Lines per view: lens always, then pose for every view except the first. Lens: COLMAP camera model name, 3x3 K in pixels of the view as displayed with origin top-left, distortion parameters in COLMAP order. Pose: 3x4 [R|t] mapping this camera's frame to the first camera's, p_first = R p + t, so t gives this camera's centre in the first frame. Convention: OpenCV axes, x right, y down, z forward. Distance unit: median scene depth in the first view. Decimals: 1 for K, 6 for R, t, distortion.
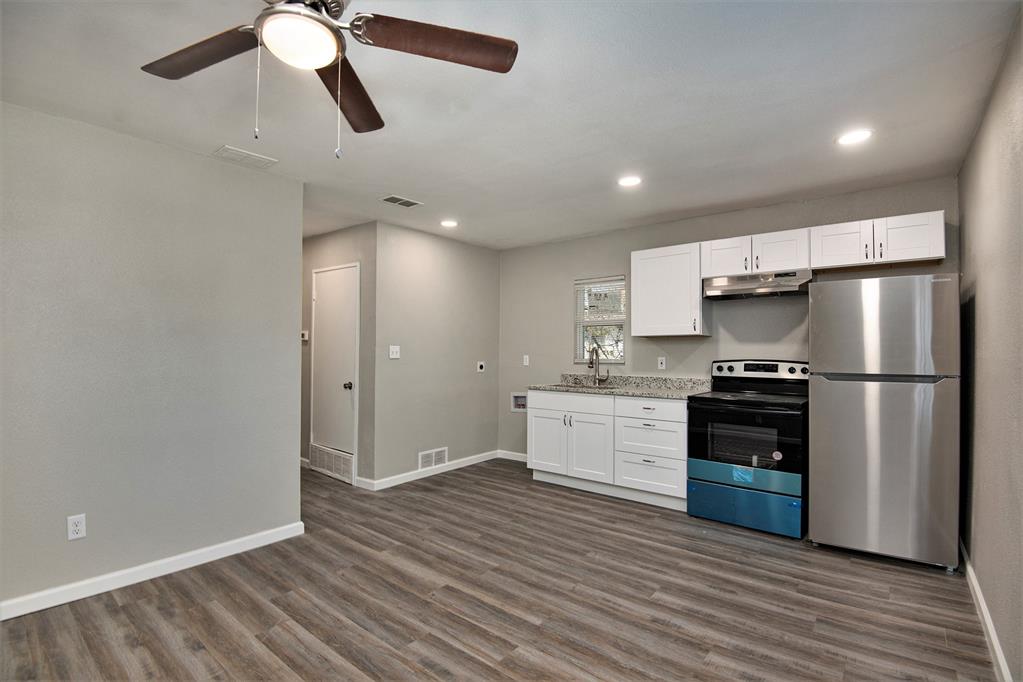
lens RADIAL K [[488.2, 0, 508.8], [0, 488.2, 346.7], [0, 0, 1]] dist [-0.018095, -0.011728]
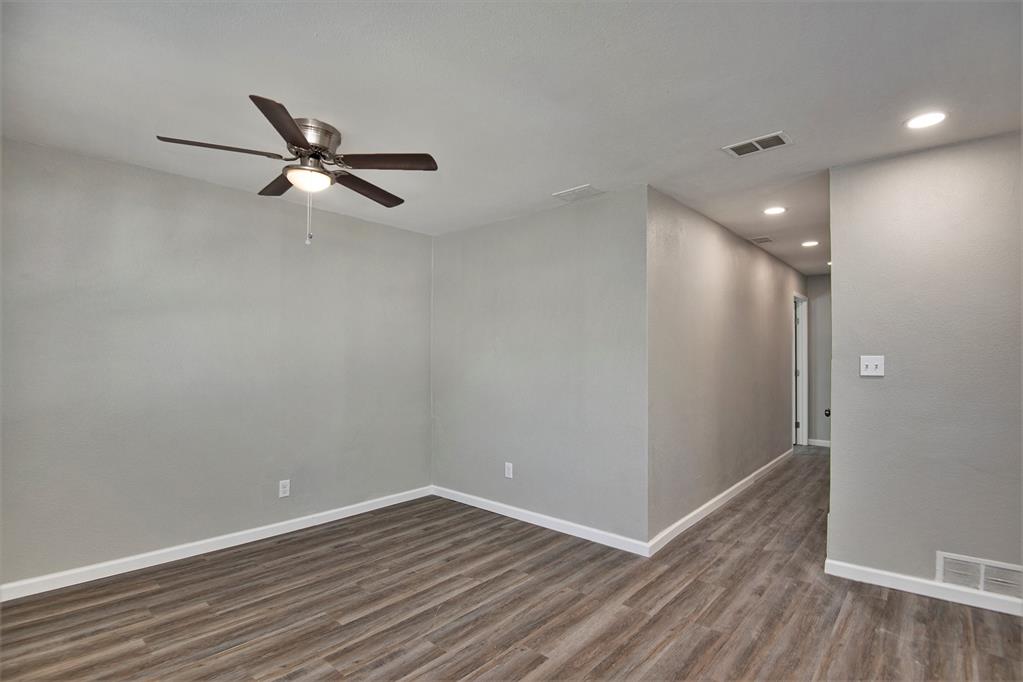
lens RADIAL K [[488.2, 0, 497.6], [0, 488.2, 347.7], [0, 0, 1]] dist [-0.018095, -0.011728]
pose [[-0.057205, -0.018534, -0.998190, 0.547350], [0.001888, 0.999824, -0.018673, -0.002127], [0.998361, -0.002952, -0.057160, 0.781627]]
